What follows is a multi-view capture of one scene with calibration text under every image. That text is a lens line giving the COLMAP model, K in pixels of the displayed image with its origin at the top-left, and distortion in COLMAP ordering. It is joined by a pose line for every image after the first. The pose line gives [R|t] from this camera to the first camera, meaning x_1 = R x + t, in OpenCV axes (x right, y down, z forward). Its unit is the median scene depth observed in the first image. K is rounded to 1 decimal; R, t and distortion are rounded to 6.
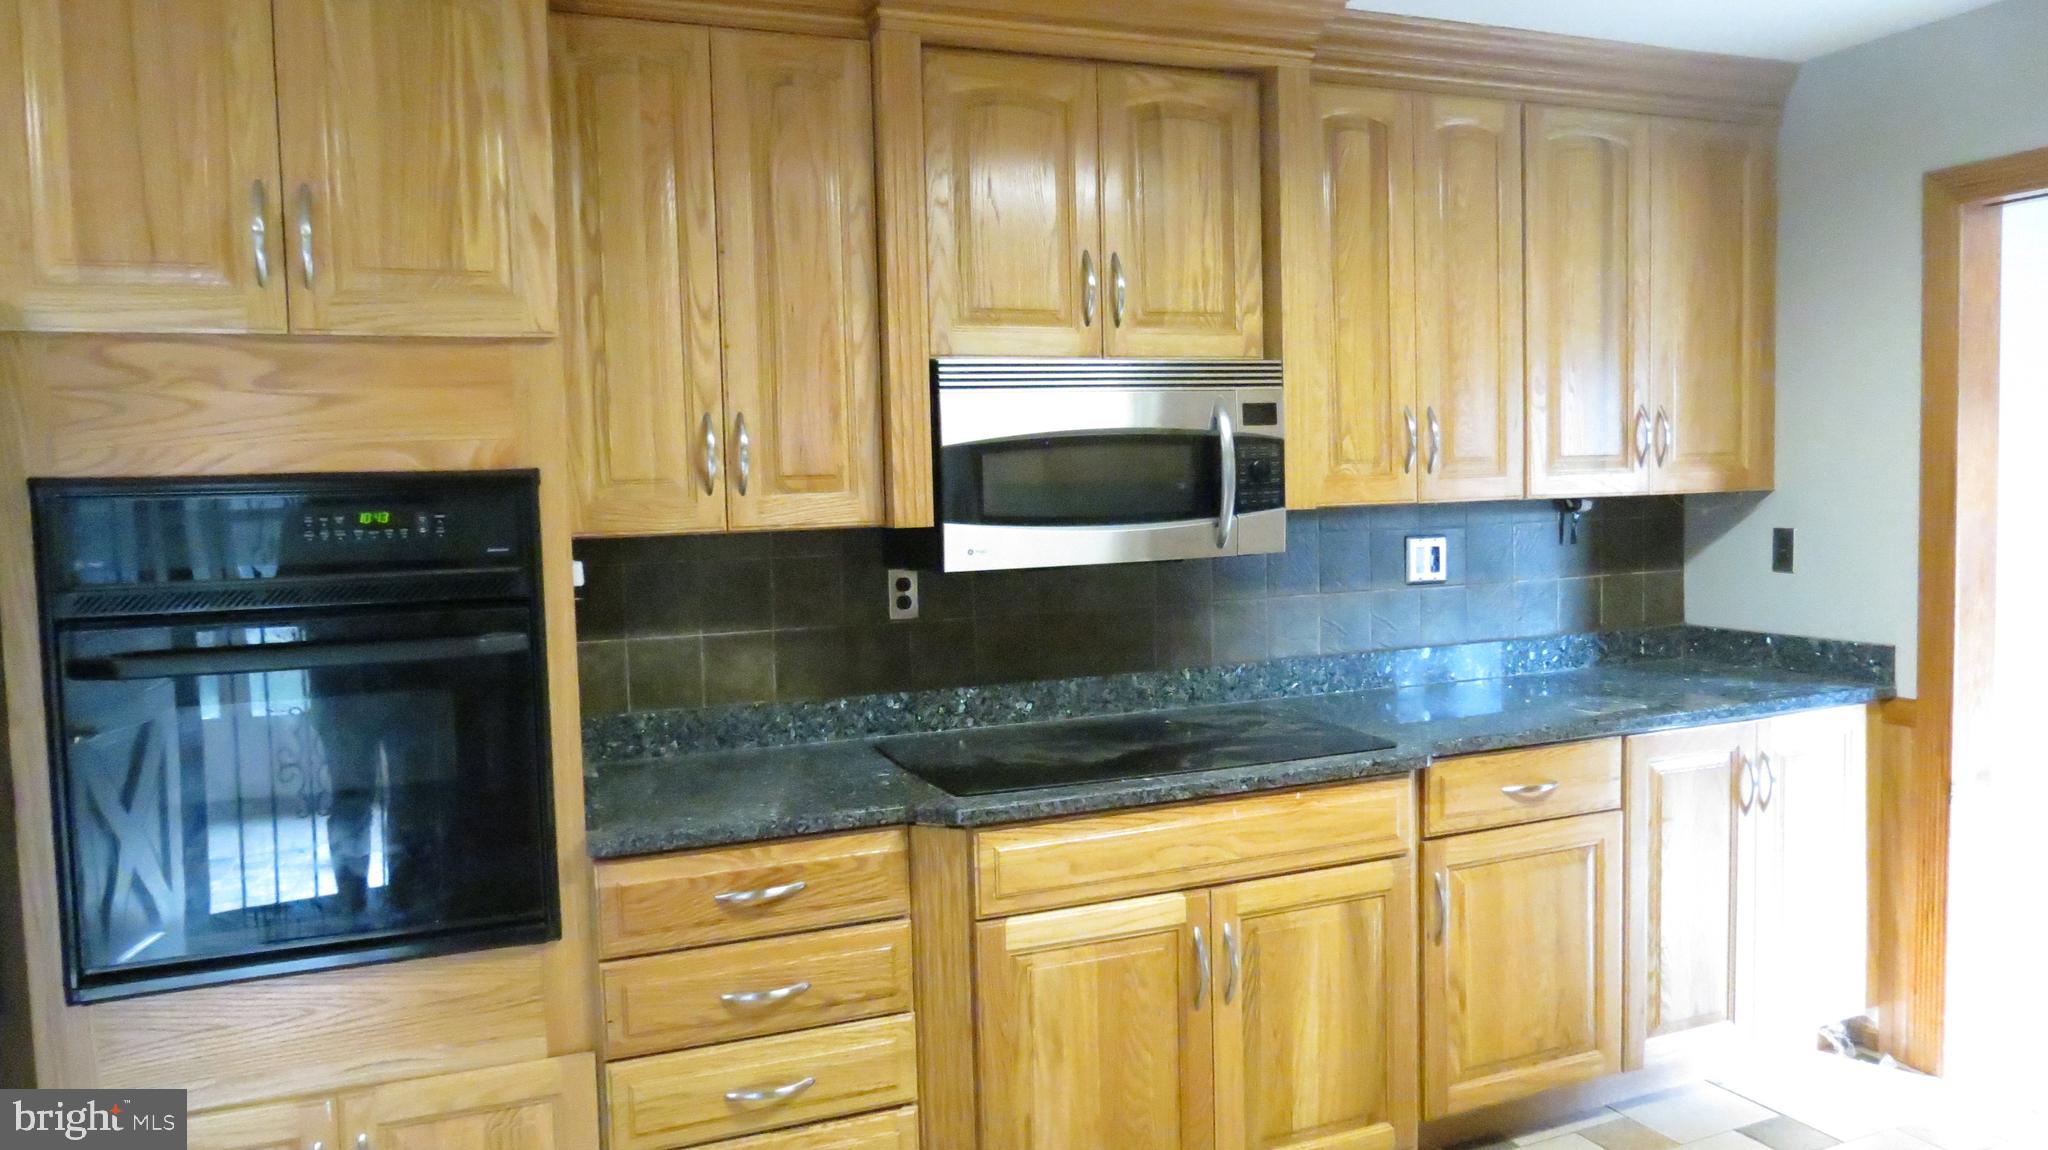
lens RADIAL K [[1488.5, 0, 1024.0], [0, 1488.5, 575.0], [0, 0, 1]] dist [-0.010081, -0.002203]
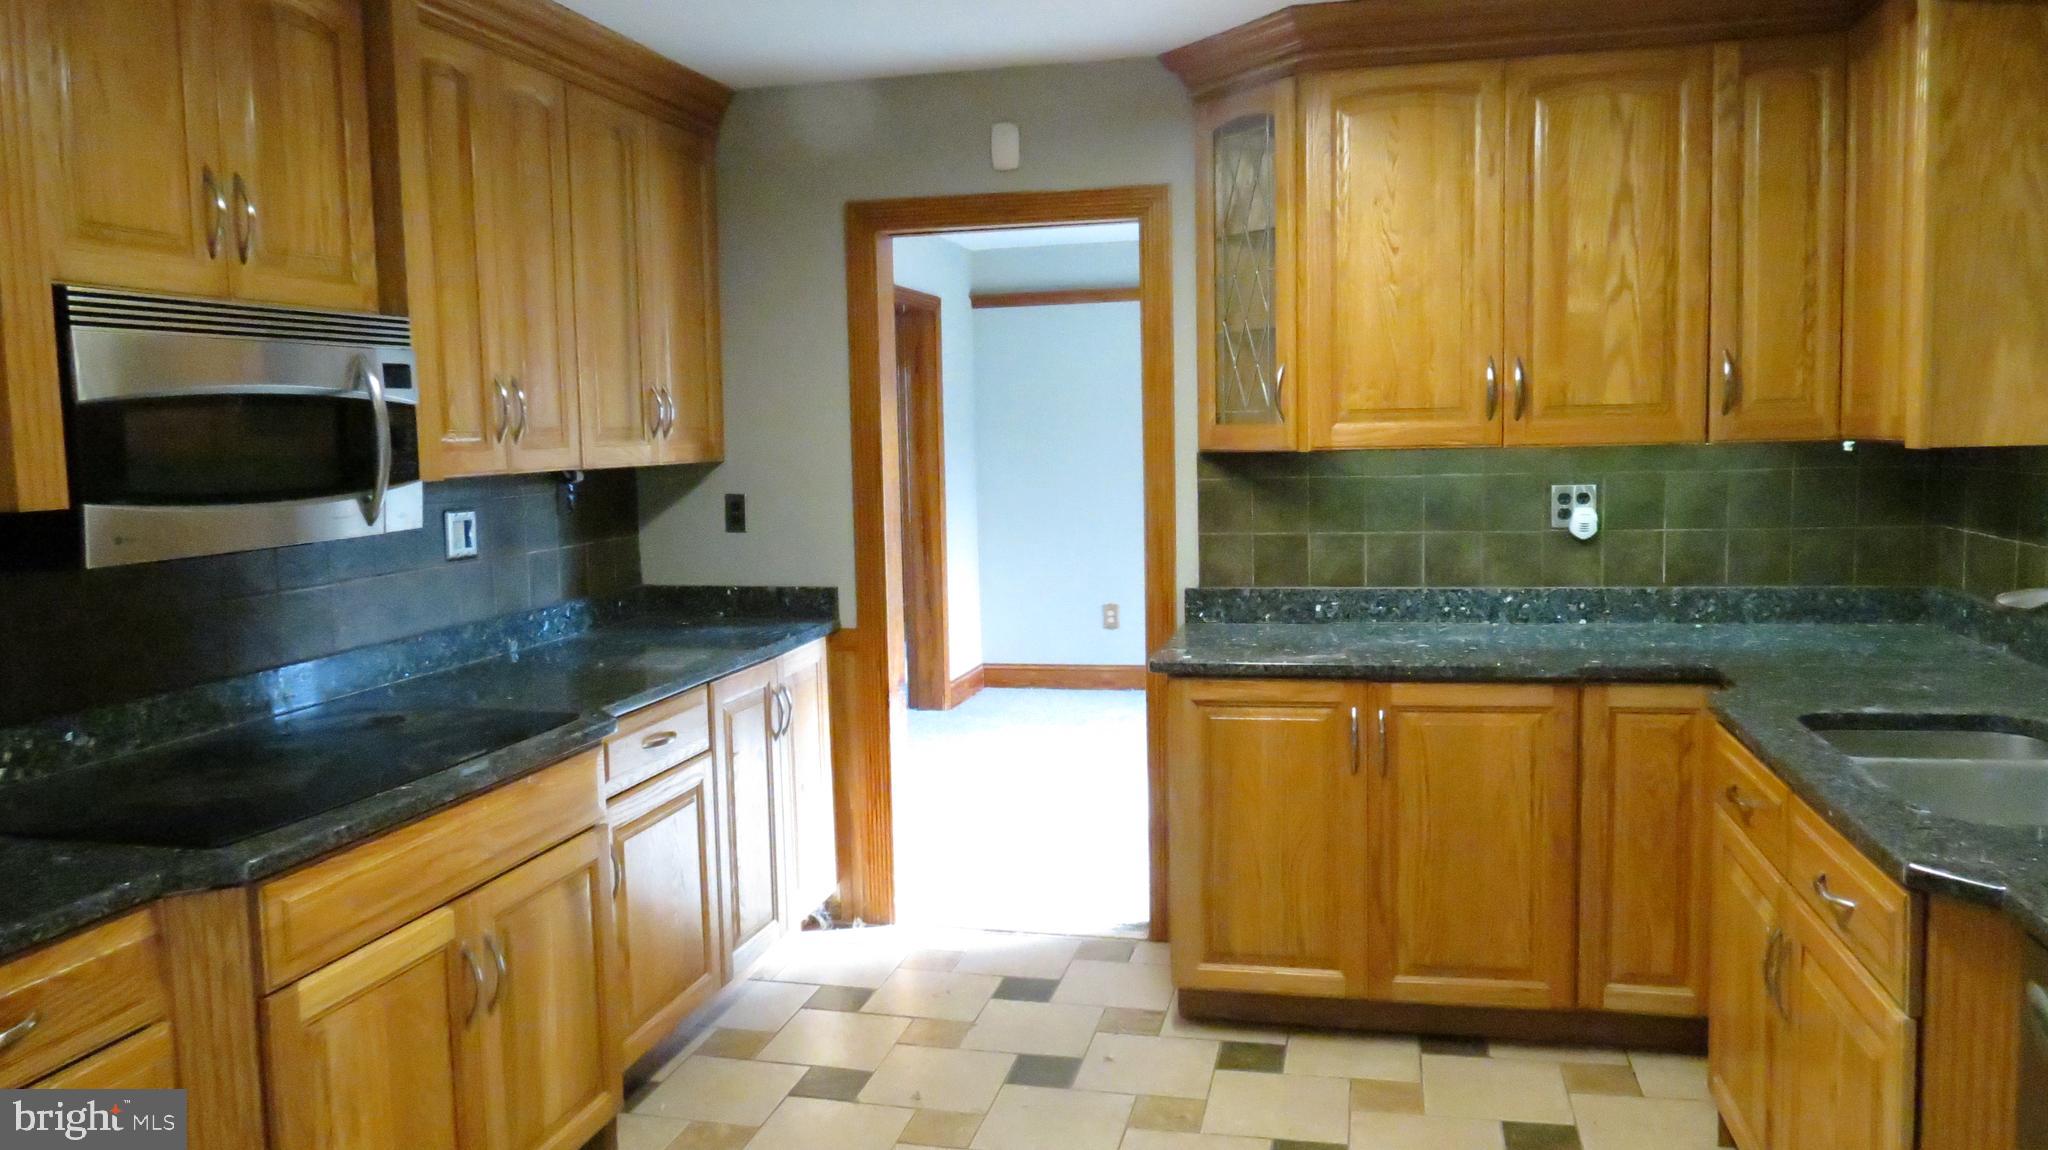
lens RADIAL K [[1505.0, 0, 1023.4], [0, 1505.0, 566.5], [0, 0, 1]] dist [0.001358, 0.000479]
pose [[0.588546, -0.059066, 0.806303, -0.449064], [0.054941, 0.997944, 0.033001, -0.002635], [-0.806594, 0.024877, 0.590582, 0.193926]]
